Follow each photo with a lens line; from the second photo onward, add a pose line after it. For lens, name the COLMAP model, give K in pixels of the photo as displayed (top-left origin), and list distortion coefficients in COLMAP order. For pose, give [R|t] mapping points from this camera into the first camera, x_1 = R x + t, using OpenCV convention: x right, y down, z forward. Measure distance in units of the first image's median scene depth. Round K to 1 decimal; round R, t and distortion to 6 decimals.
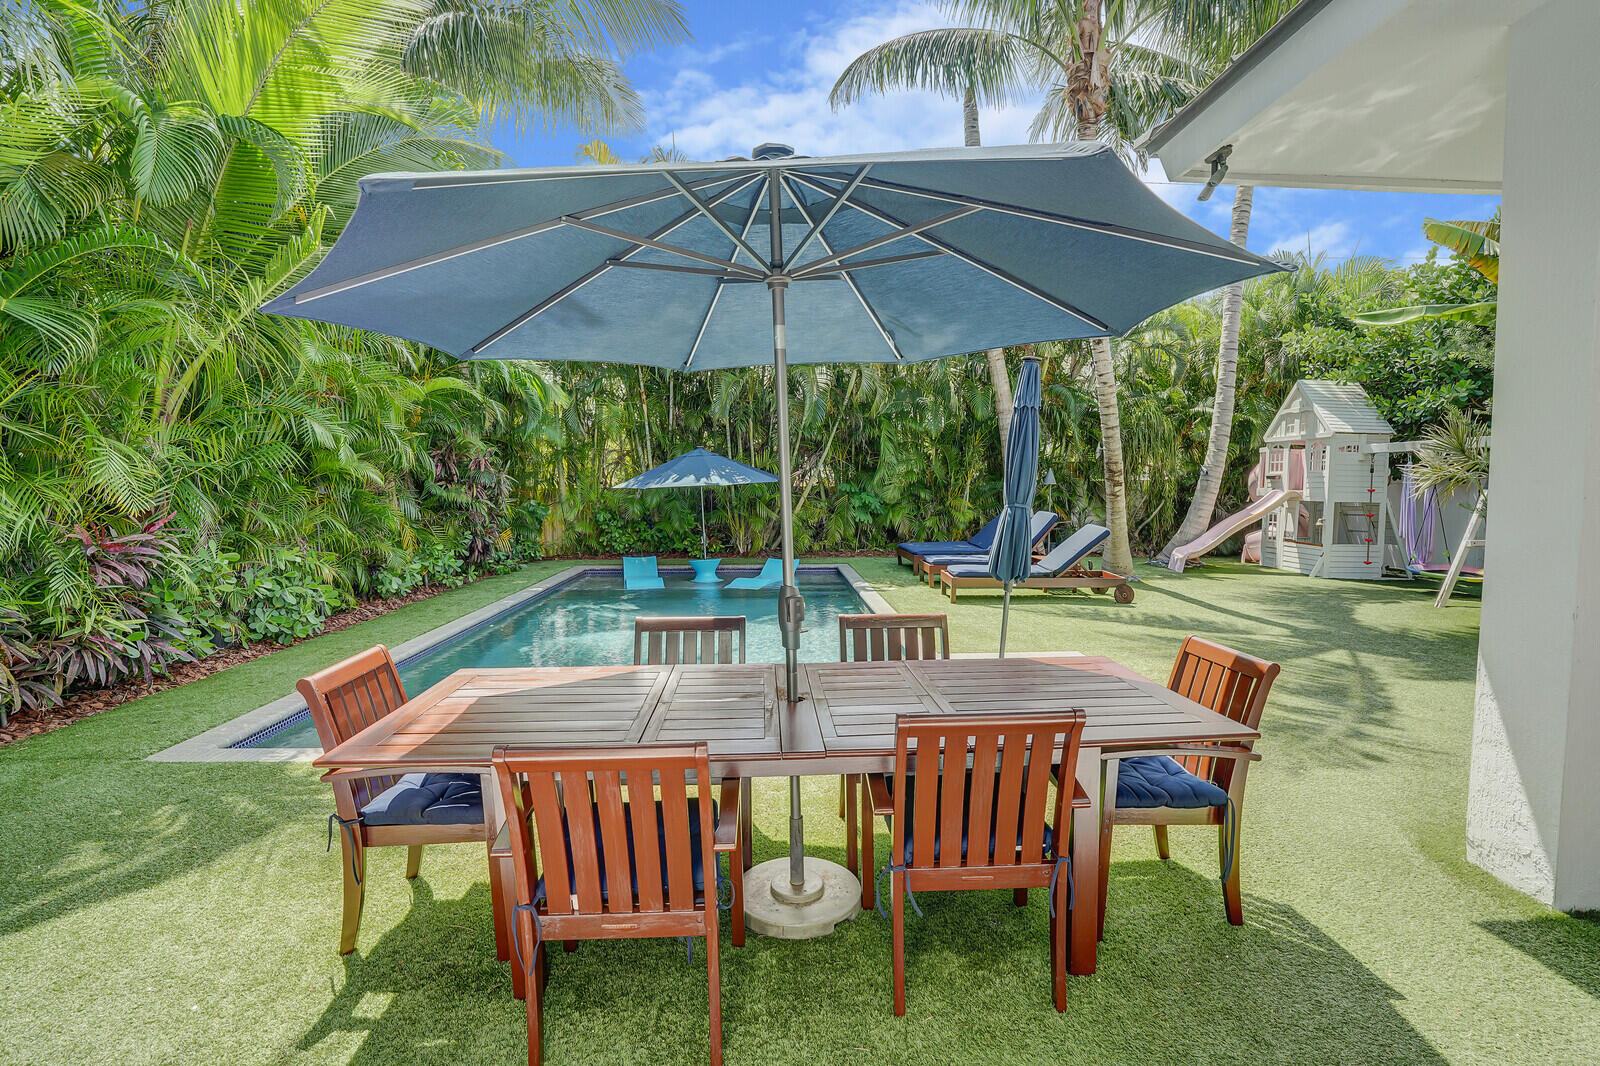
lens RADIAL K [[734.4, 0, 807.1], [0, 734.4, 536.8], [0, 0, 1]] dist [-0.073371, 0.023556]
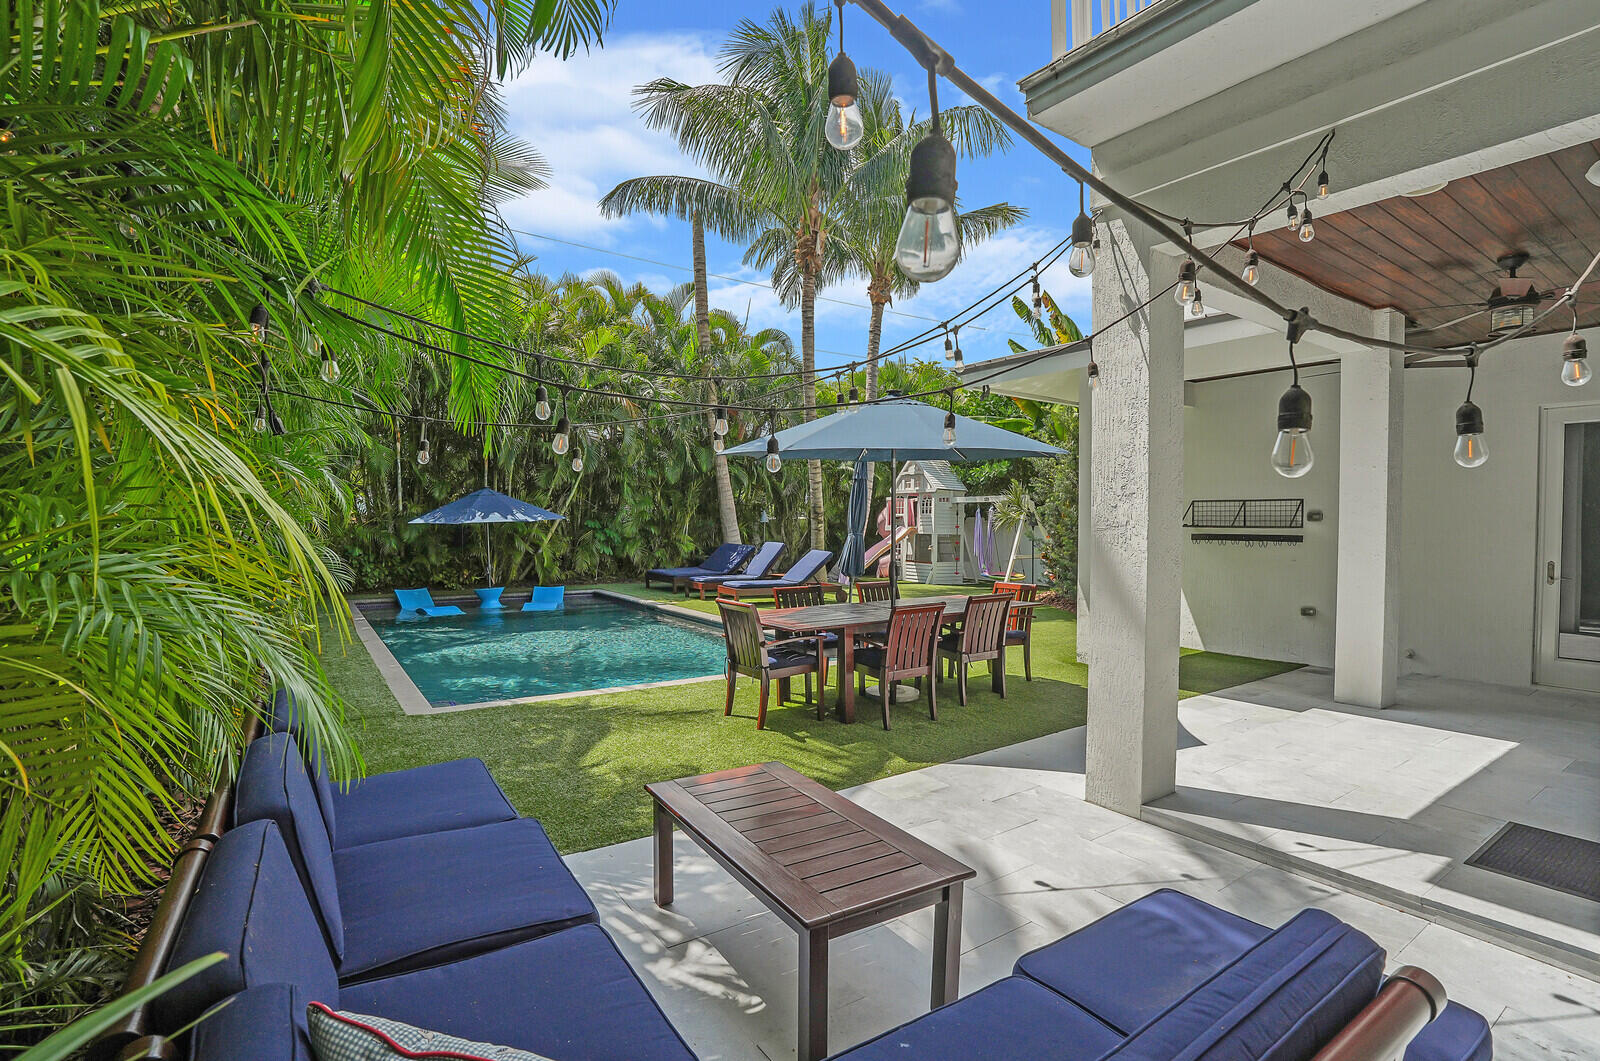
lens RADIAL K [[758.6, 0, 800.0], [0, 758.6, 530.5], [0, 0, 1]] dist [-0.076196, 0.027576]
pose [[0.851700, 0.001384, 0.524027, -0.352471], [0.030286, 0.998195, -0.051860, 0.017679], [-0.523153, 0.060040, 0.850121, -0.222091]]
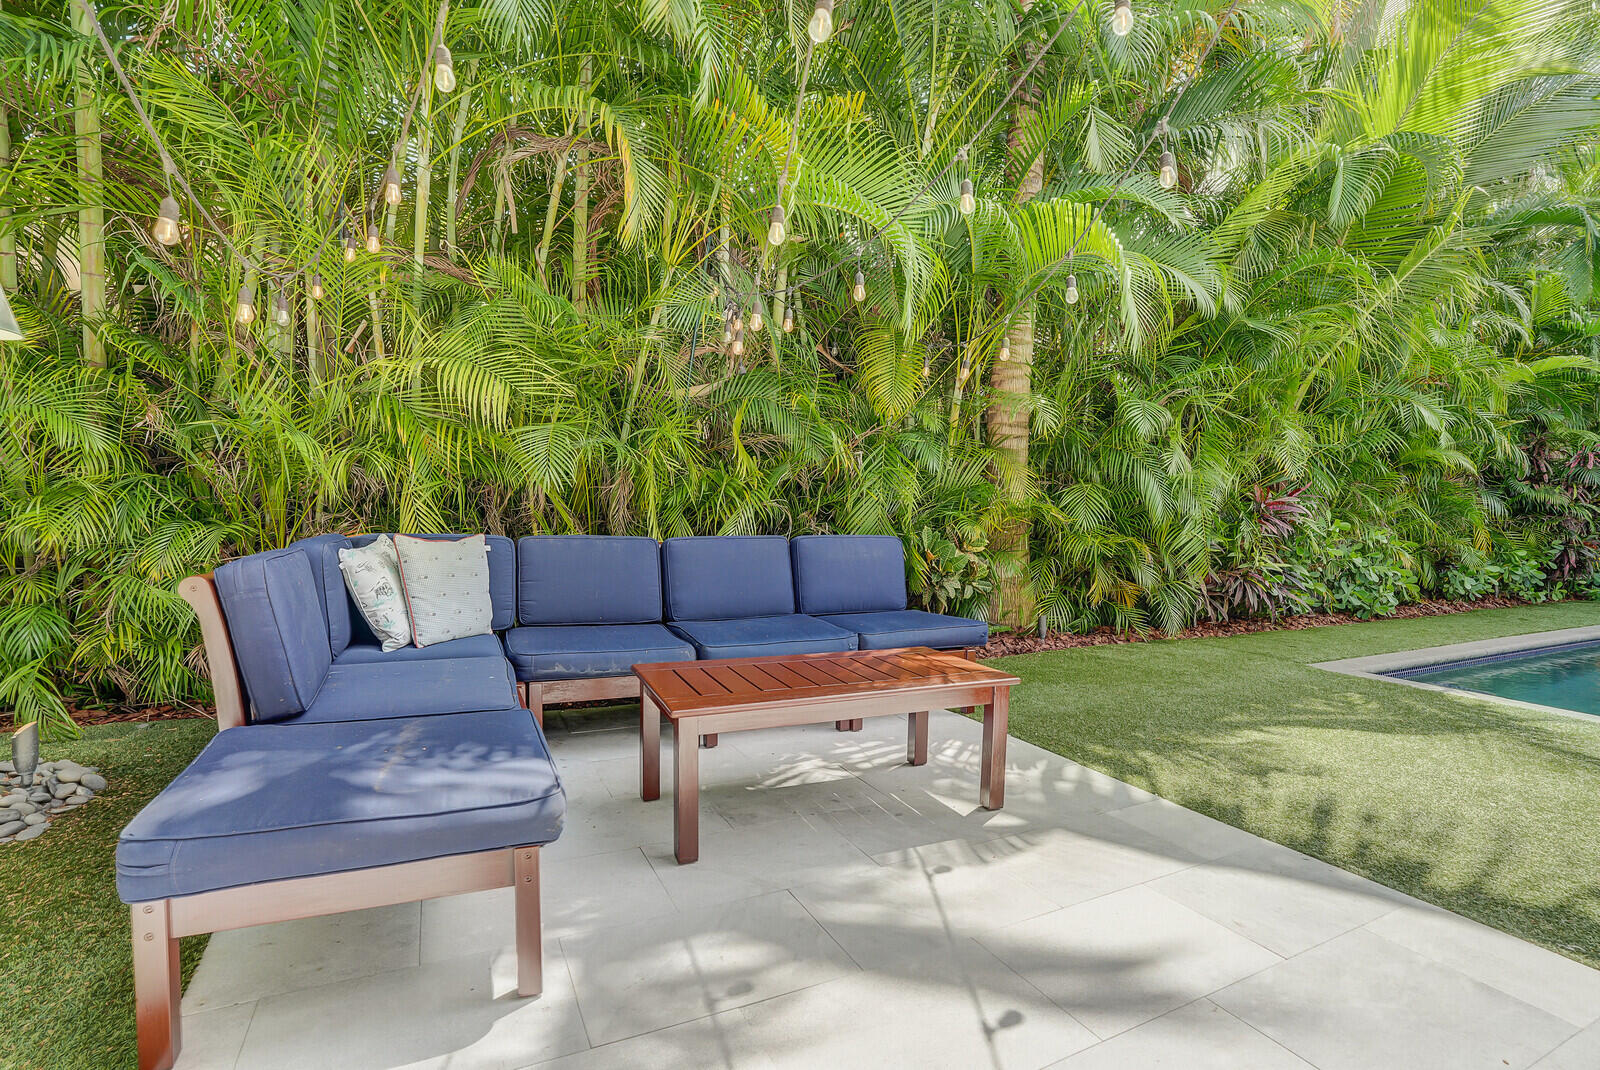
lens RADIAL K [[758.6, 0, 800.0], [0, 758.6, 535.0], [0, 0, 1]] dist [-0.076196, 0.027576]
pose [[0.386558, 0.052604, -0.920764, -0.032451], [-0.095718, 0.995269, 0.016676, 0.050328], [0.917285, 0.081688, 0.389764, -0.122176]]
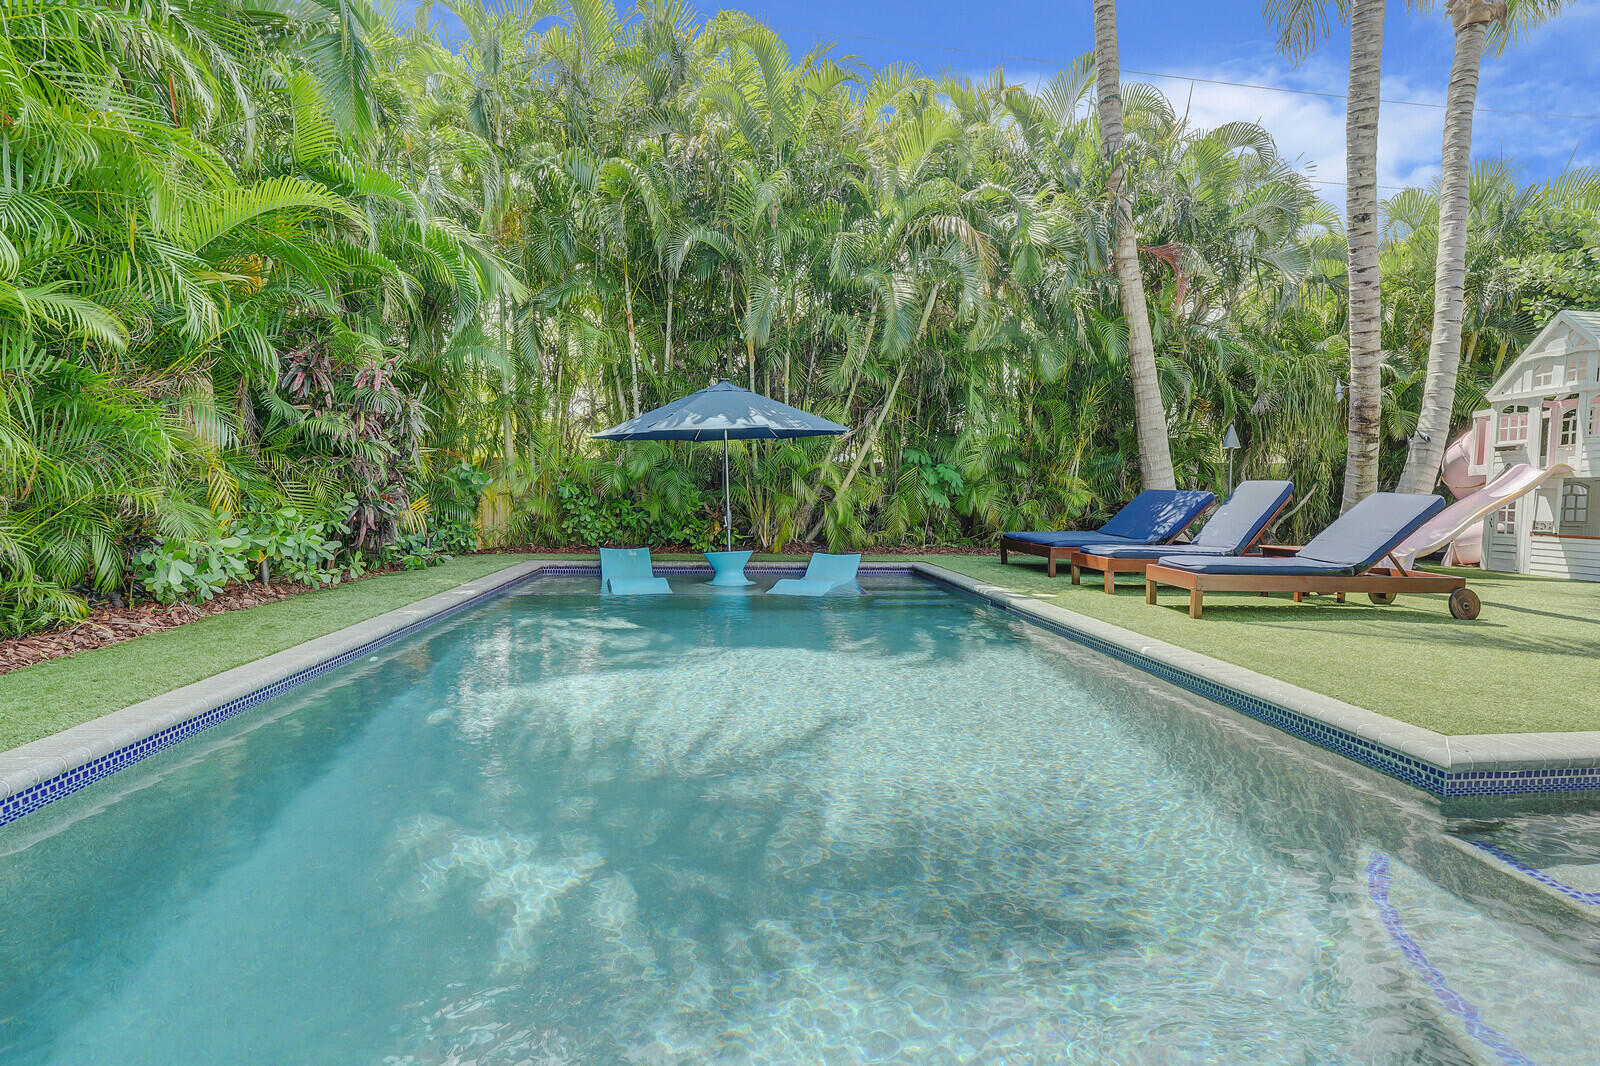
lens RADIAL K [[758.6, 0, 800.0], [0, 758.6, 533.0], [0, 0, 1]] dist [-0.076196, 0.027576]
pose [[0.998444, 0.012693, 0.054306, -0.118845], [-0.011447, 0.999666, -0.023188, 0.031240], [-0.054582, 0.022530, 0.998255, 0.334387]]
